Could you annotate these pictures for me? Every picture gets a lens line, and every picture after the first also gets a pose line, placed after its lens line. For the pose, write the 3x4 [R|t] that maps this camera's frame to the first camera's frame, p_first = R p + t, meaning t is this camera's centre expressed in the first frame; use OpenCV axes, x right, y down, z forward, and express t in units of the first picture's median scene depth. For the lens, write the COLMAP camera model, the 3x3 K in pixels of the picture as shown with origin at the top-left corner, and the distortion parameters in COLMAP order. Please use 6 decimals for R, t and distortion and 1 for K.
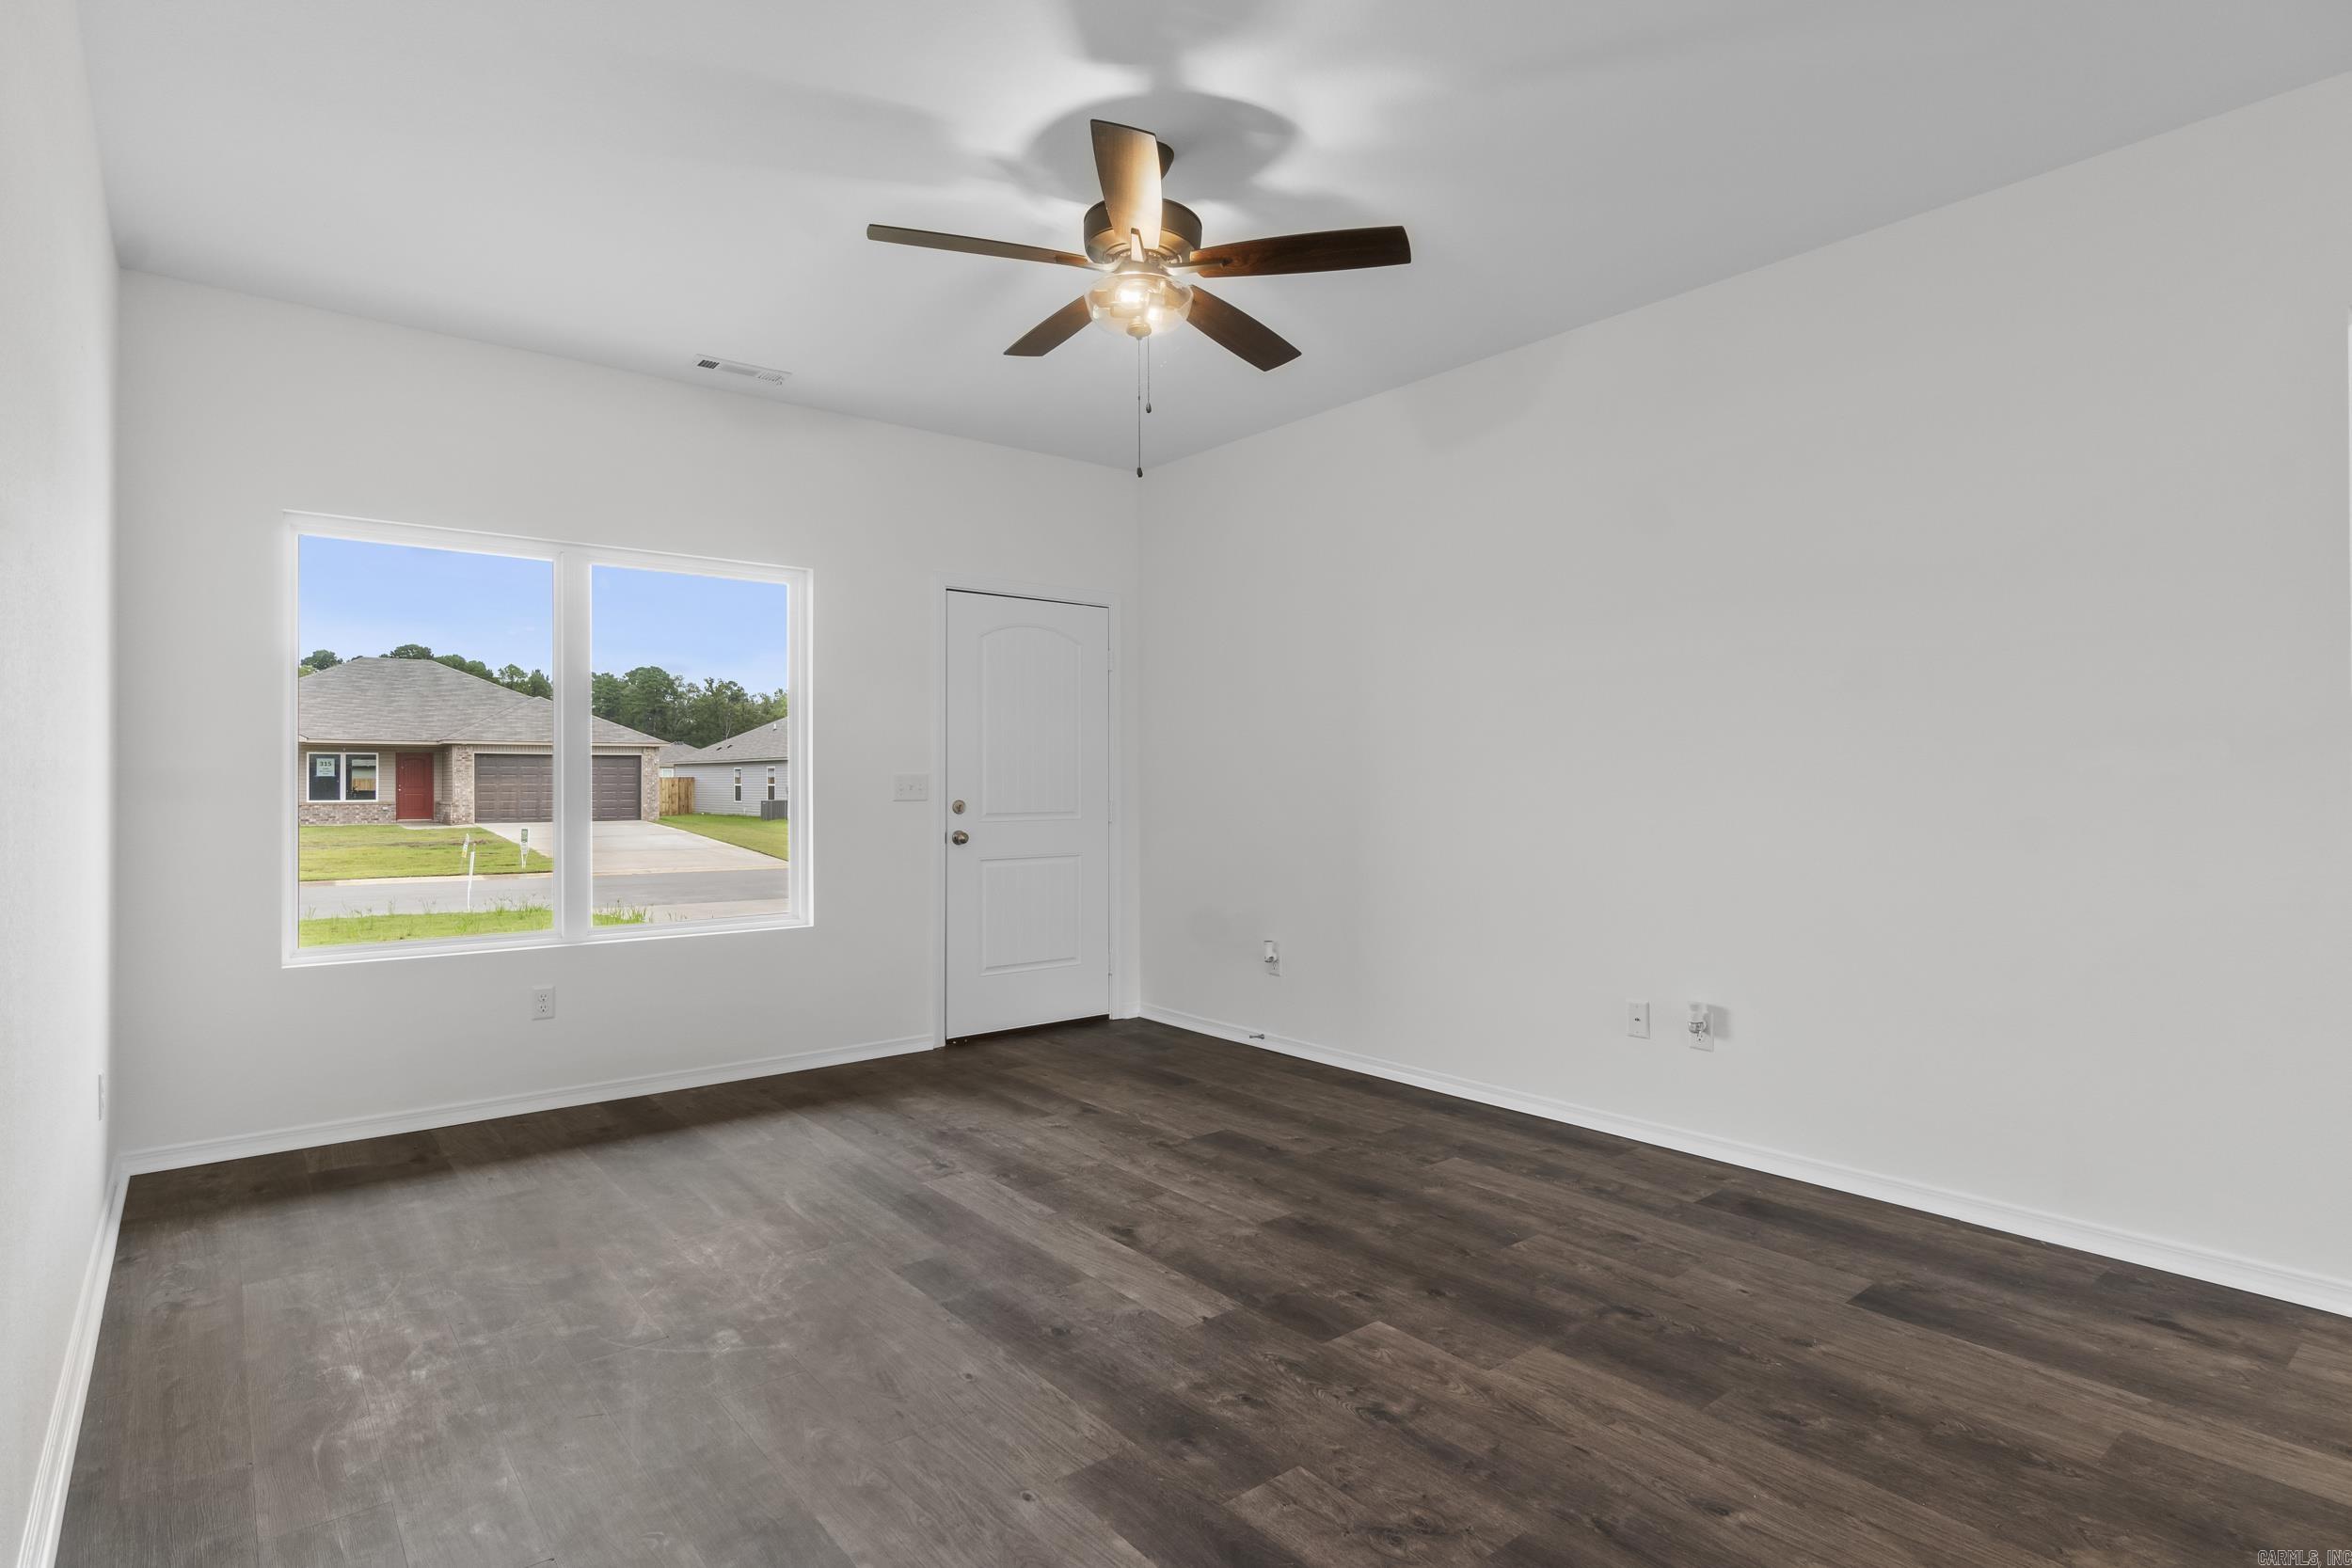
lens RADIAL K [[1194.8, 0, 1155.2], [0, 1194.8, 780.1], [0, 0, 1]] dist [-0.003788, -0.000261]
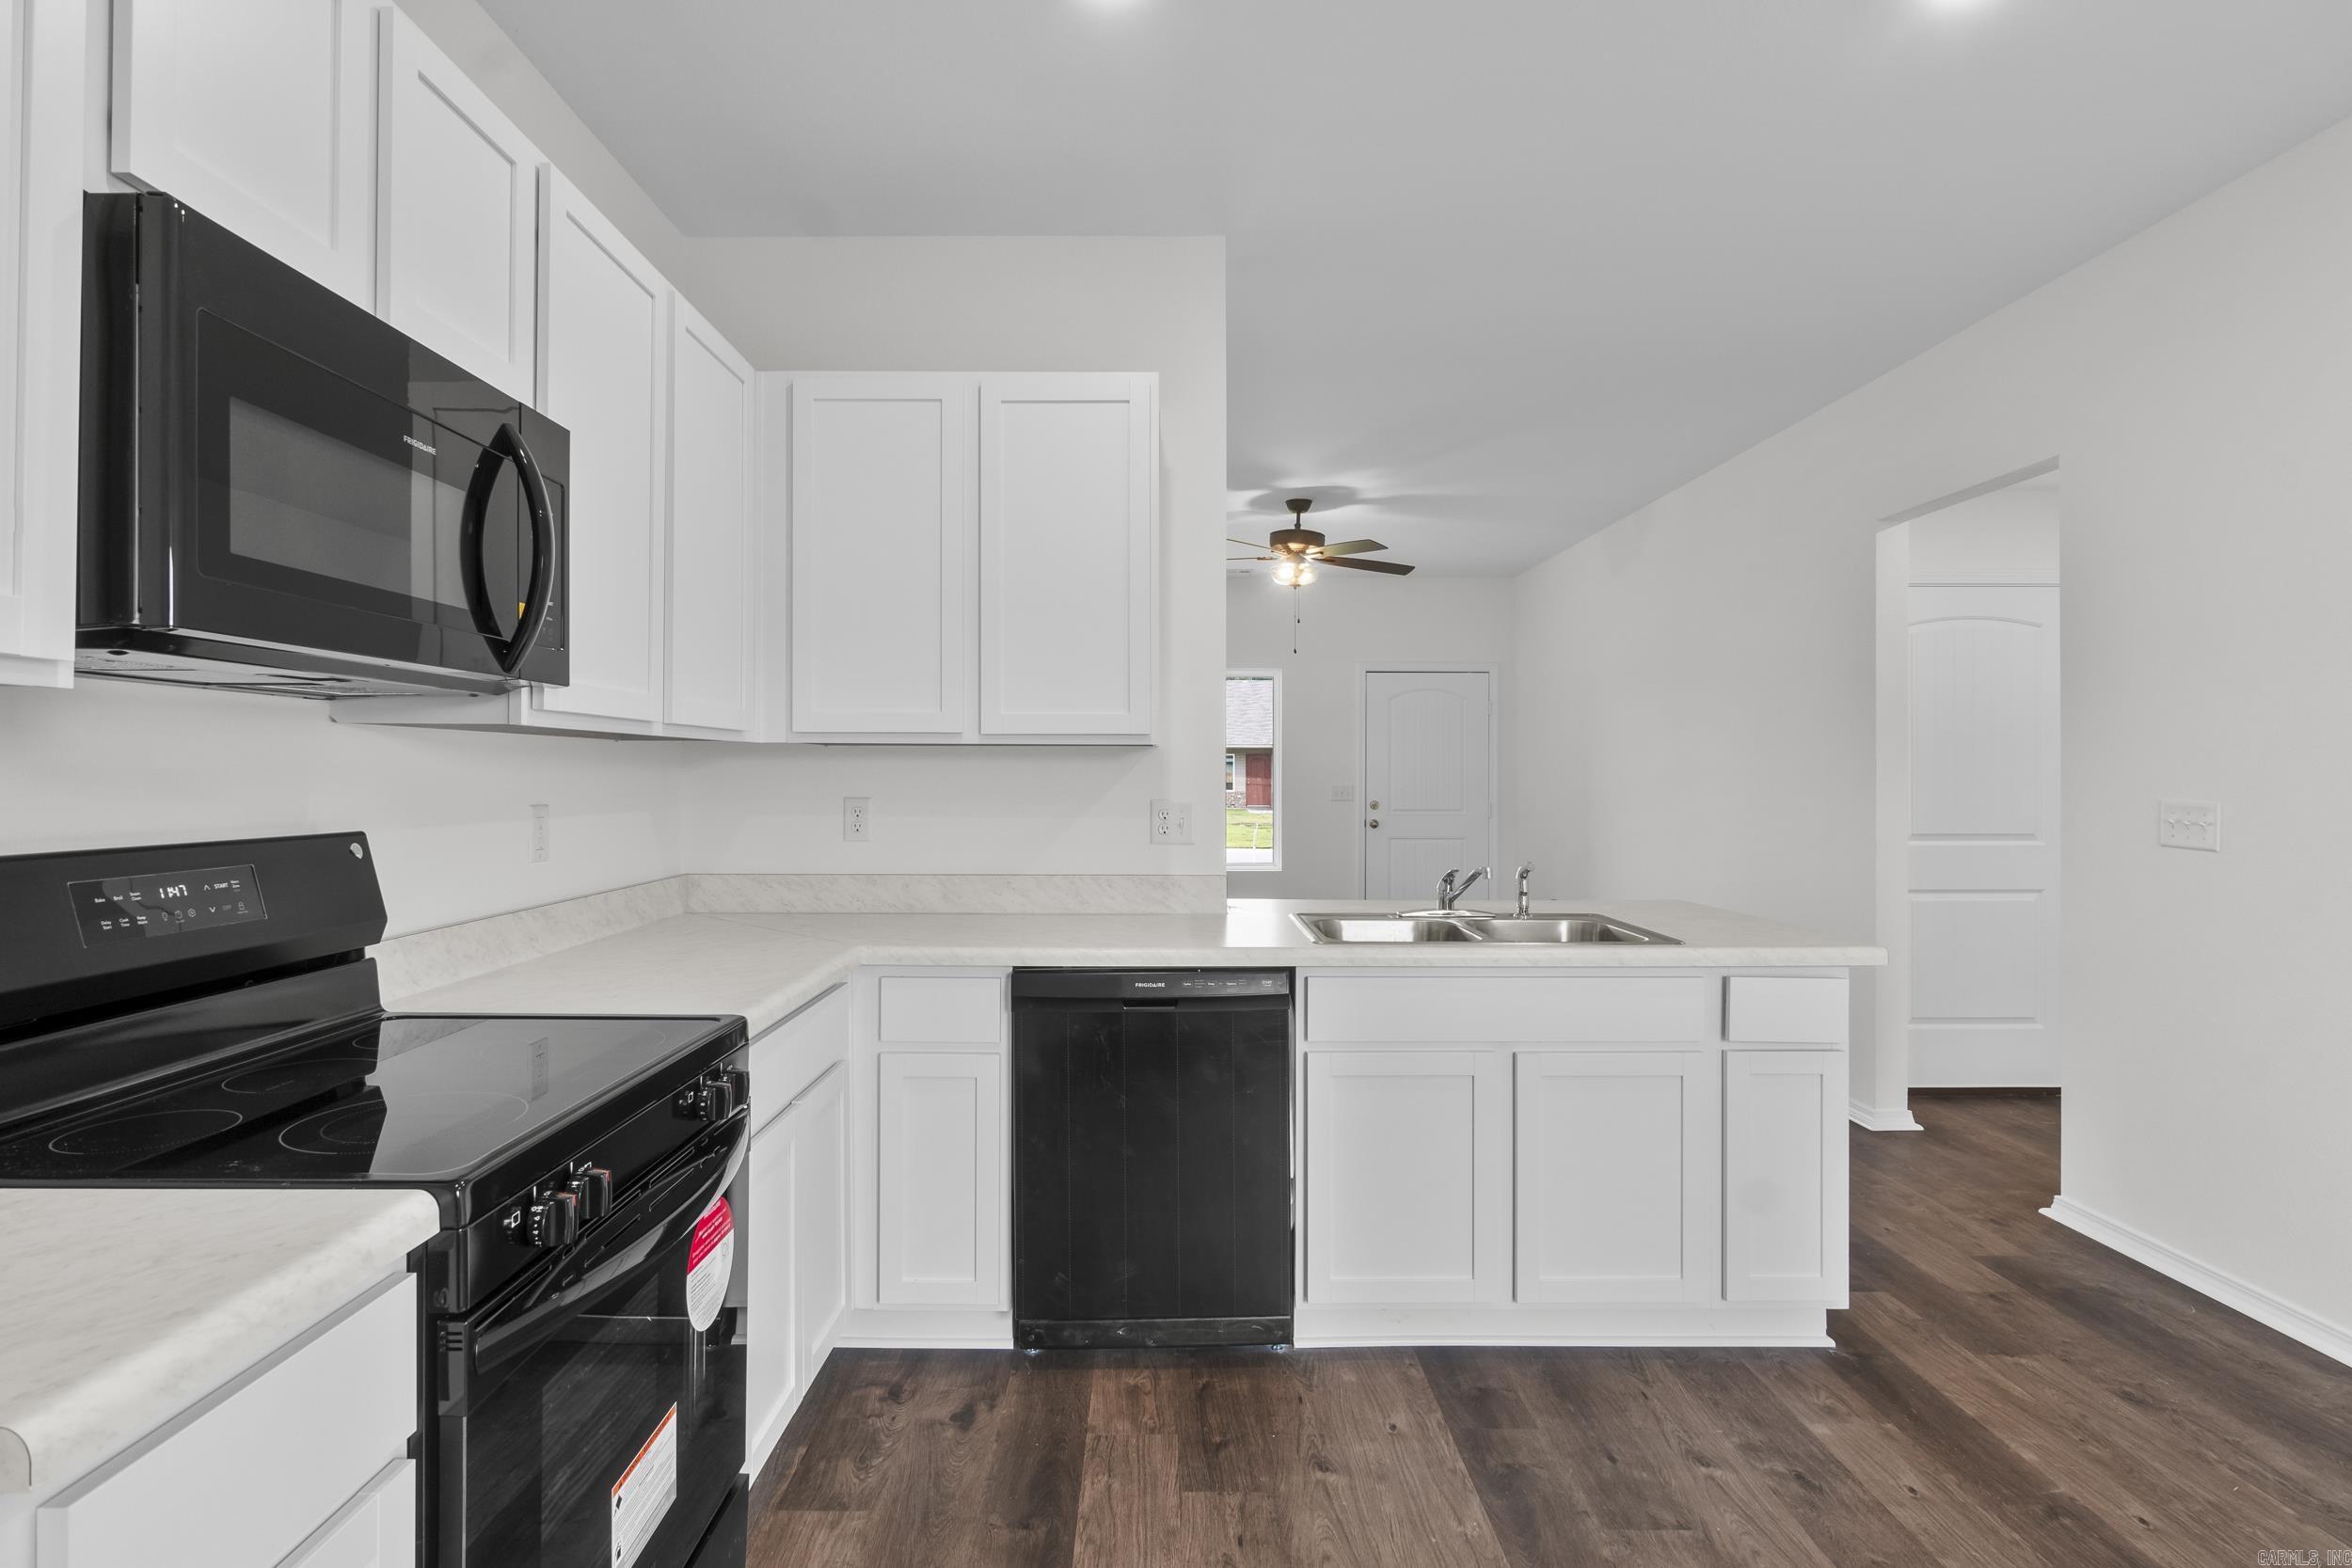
lens RADIAL K [[1181.8, 0, 1155.4], [0, 1181.8, 776.2], [0, 0, 1]] dist [-0.004703, 0.000455]
pose [[0.781026, 0.005095, -0.624478, 0.983036], [-0.003535, 0.999987, 0.003738, -0.035383], [0.624489, -0.000712, 0.781033, -0.715001]]
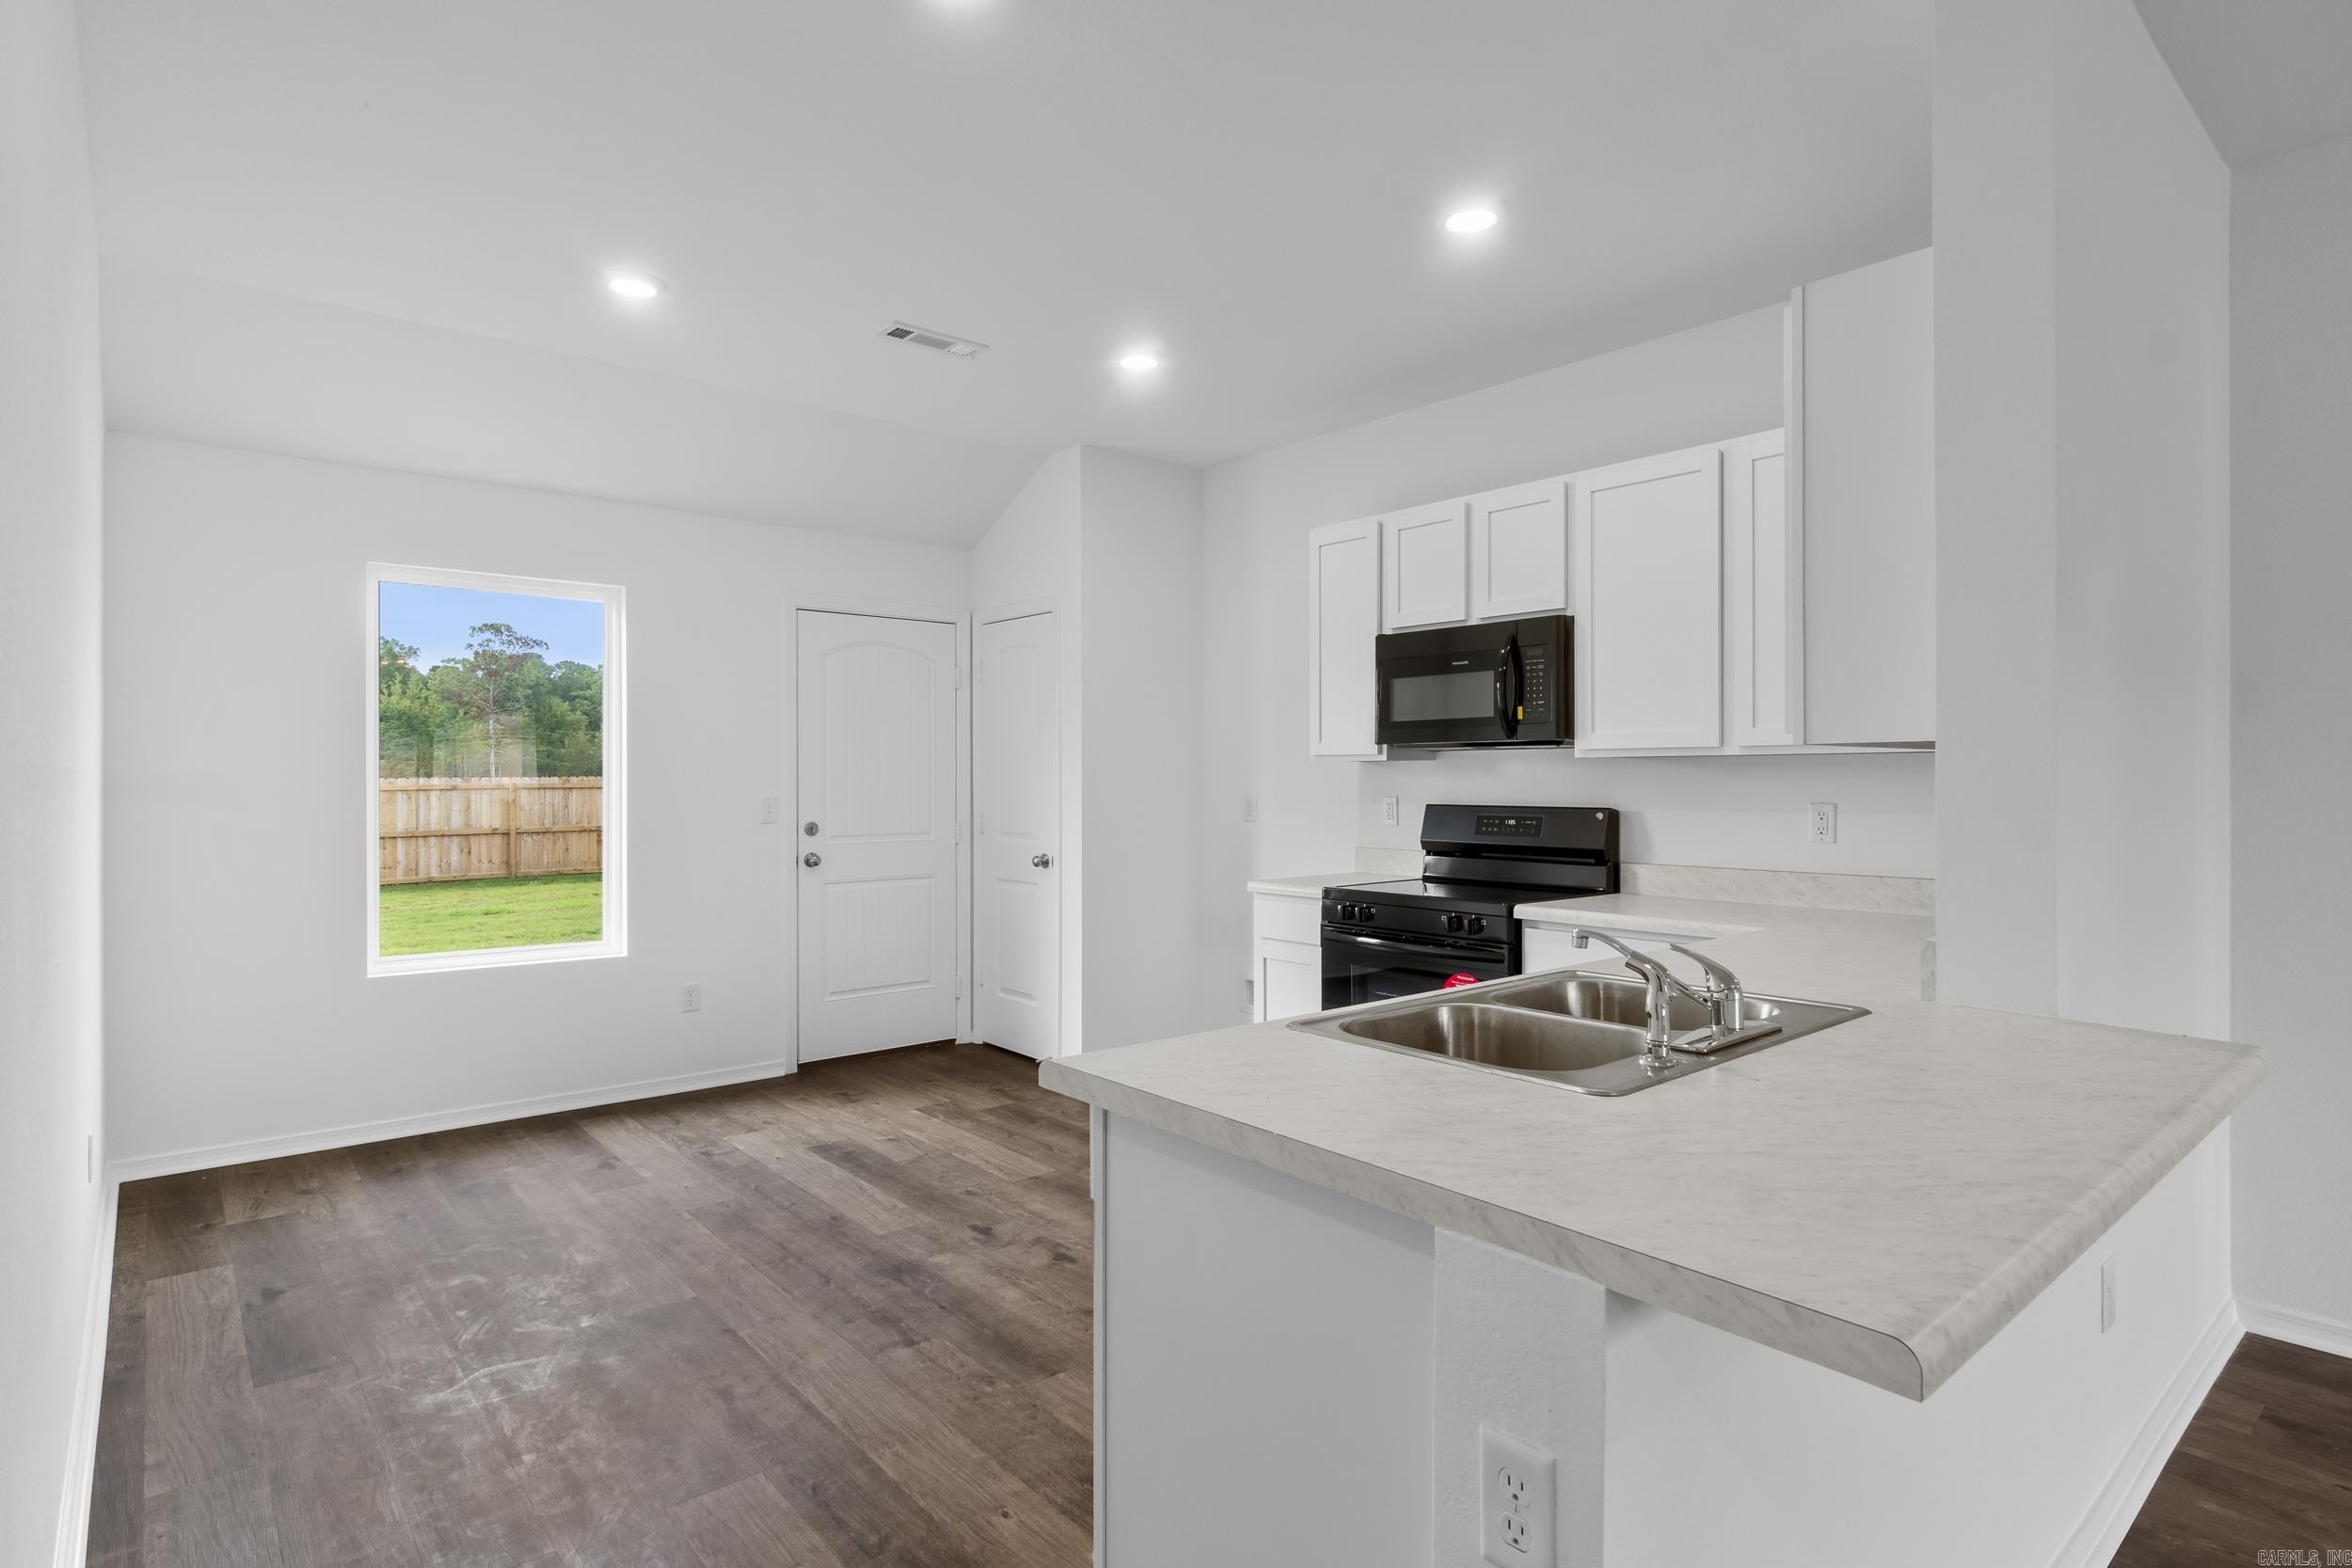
lens RADIAL K [[1194.8, 0, 1155.2], [0, 1194.8, 780.1], [0, 0, 1]] dist [-0.003788, -0.000261]
pose [[-0.999717, 0.004044, -0.023452, 0.840766], [0.004084, 0.999990, -0.001651, -0.034395], [0.023445, -0.001746, -0.999724, 0.673238]]
